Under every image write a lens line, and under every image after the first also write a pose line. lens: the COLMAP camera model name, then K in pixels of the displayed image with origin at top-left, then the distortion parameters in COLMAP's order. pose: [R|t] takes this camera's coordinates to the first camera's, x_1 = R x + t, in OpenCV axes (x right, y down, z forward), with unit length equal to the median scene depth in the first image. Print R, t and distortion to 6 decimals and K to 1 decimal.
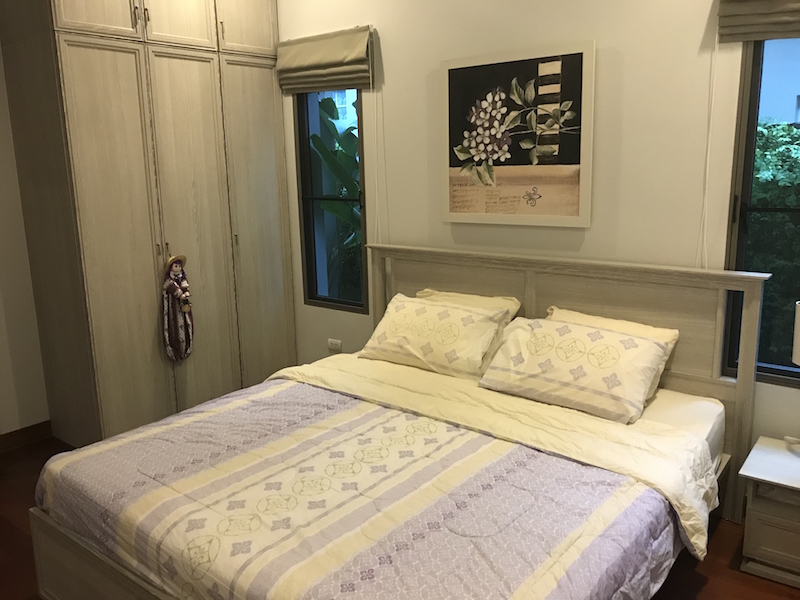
lens RADIAL K [[664.0, 0, 408.2], [0, 664.0, 296.2], [0, 0, 1]] dist [0.092768, -0.169868]
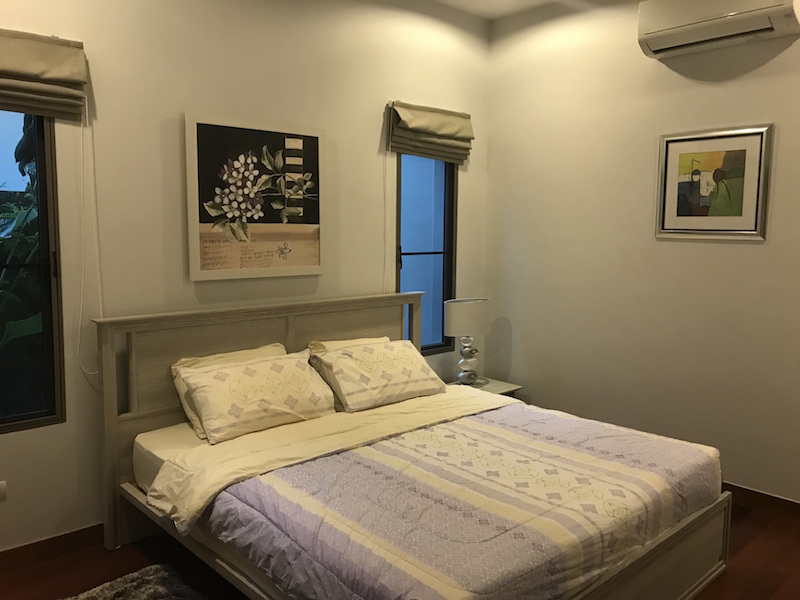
lens RADIAL K [[664.0, 0, 408.2], [0, 664.0, 296.2], [0, 0, 1]] dist [0.092768, -0.169868]
pose [[0.136629, -0.083768, 0.987074, -0.905481], [0.186718, 0.980736, 0.057385, -0.098500], [-0.972866, 0.176464, 0.149638, 0.635038]]
